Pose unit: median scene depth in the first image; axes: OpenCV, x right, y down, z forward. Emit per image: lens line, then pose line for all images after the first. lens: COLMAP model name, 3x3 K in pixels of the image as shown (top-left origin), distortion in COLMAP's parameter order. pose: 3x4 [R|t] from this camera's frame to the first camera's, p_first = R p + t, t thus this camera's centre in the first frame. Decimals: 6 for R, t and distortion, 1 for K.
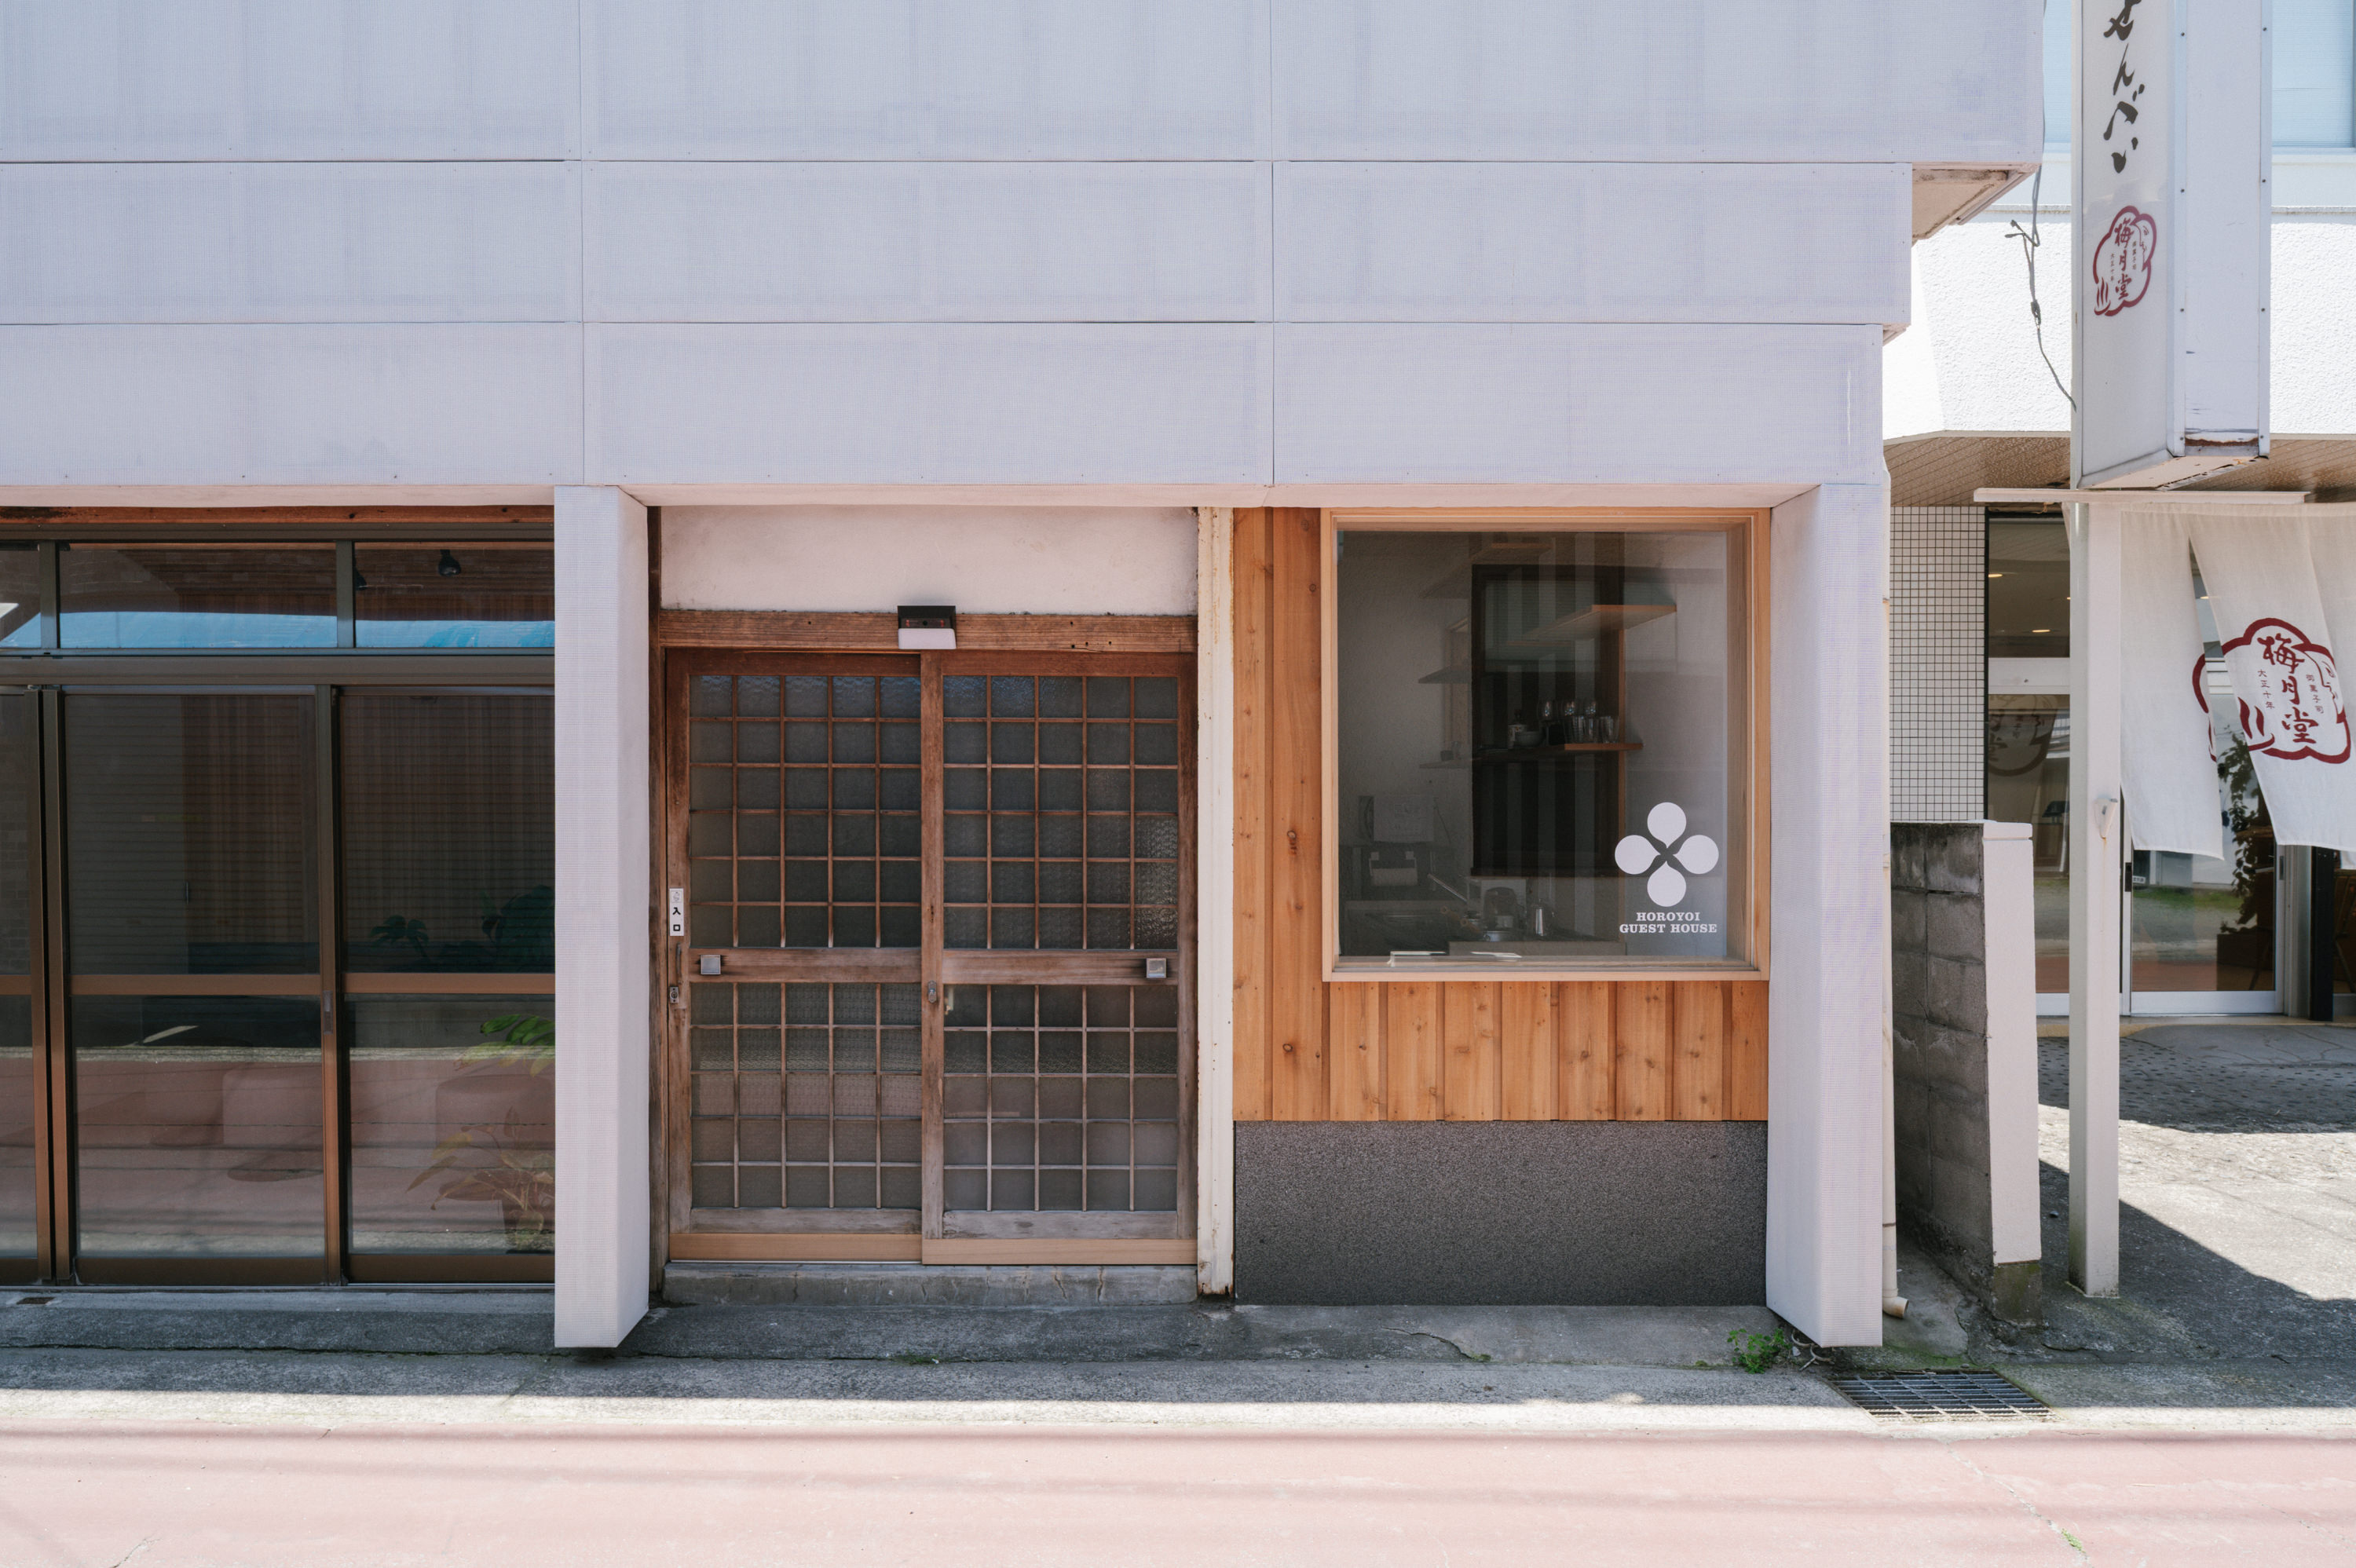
lens RADIAL K [[1634.3, 0, 1127.0], [0, 1634.3, 872.4], [0, 0, 1]] dist [-0.009359, 0.005106]
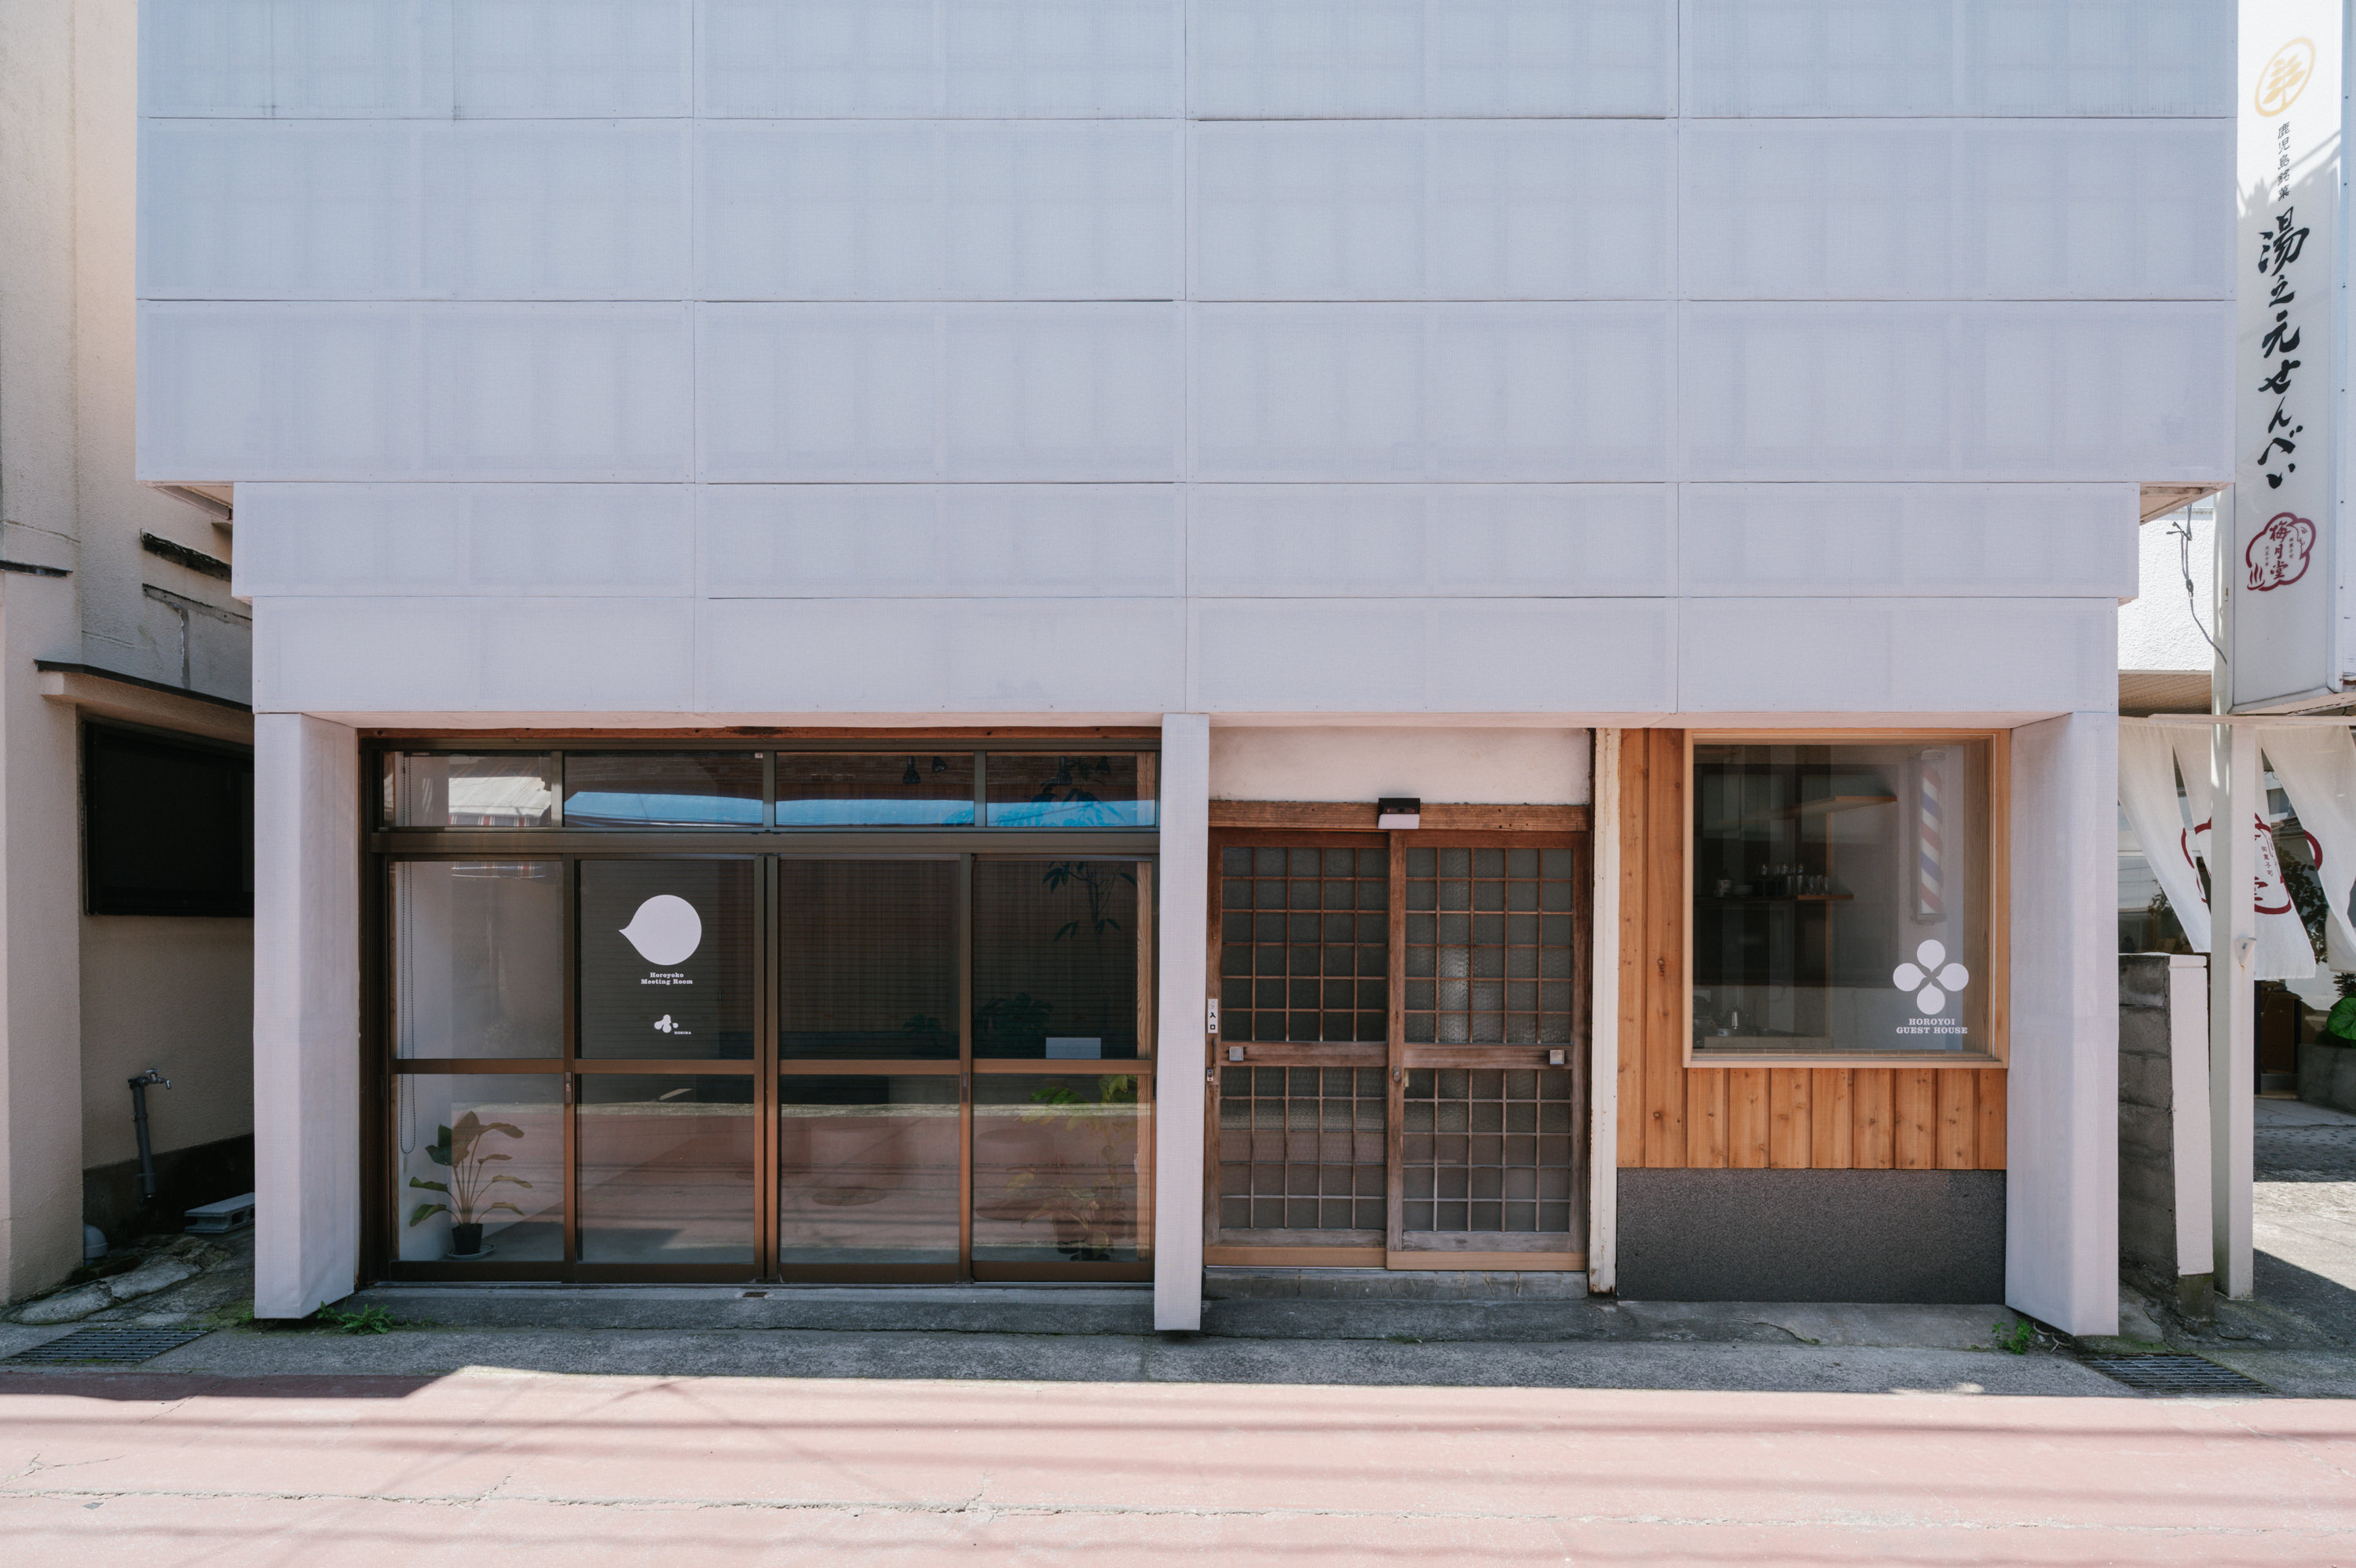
lens RADIAL K [[1156.8, 0, 1180.4], [0, 1156.8, 952.8], [0, 0, 1]] dist [0.003683, -0.000988]
pose [[0.999956, 0.003018, -0.008875, -0.299750], [-0.003174, 0.999839, -0.017653, -0.012241], [0.008820, 0.017681, 0.999805, 0.008032]]
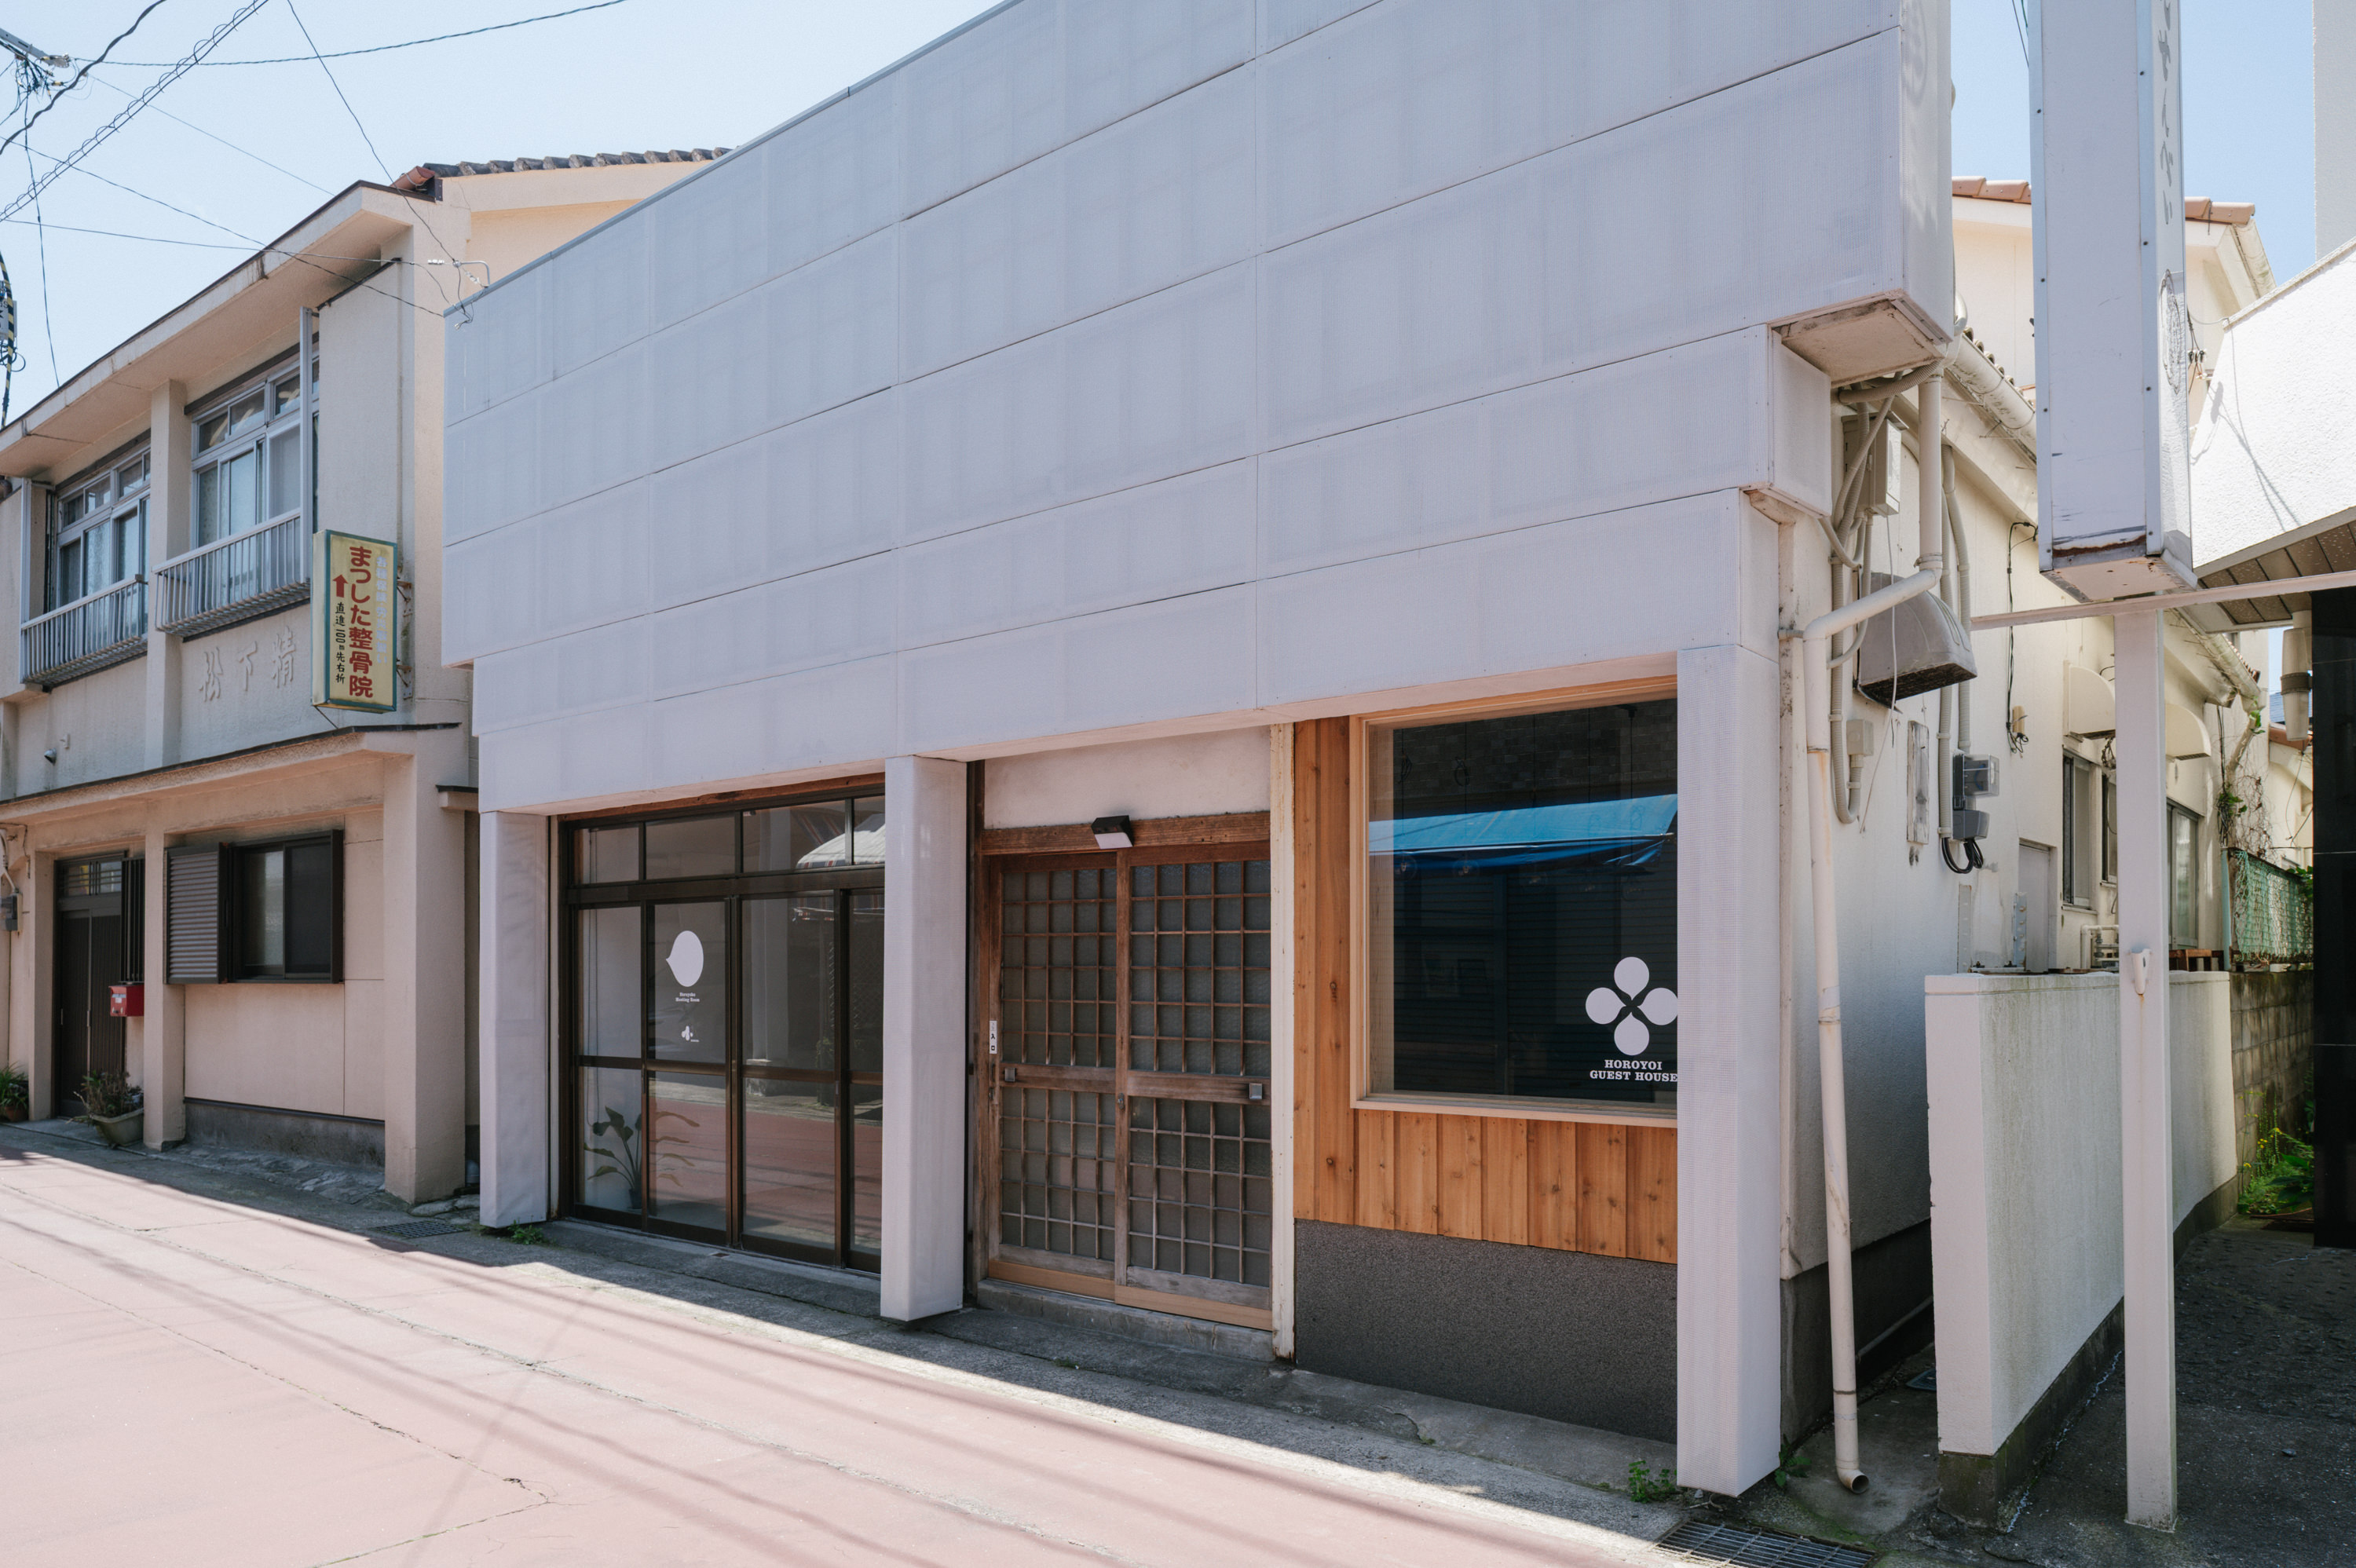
lens RADIAL K [[1590.2, 0, 1170.9], [0, 1590.2, 991.6], [0, 0, 1]] dist [-0.004284, 0.001693]
pose [[0.766977, 0.007437, -0.641631, 0.764367], [-0.024047, 0.999564, -0.017159, 0.004585], [0.641223, 0.028589, 0.766822, 0.017157]]
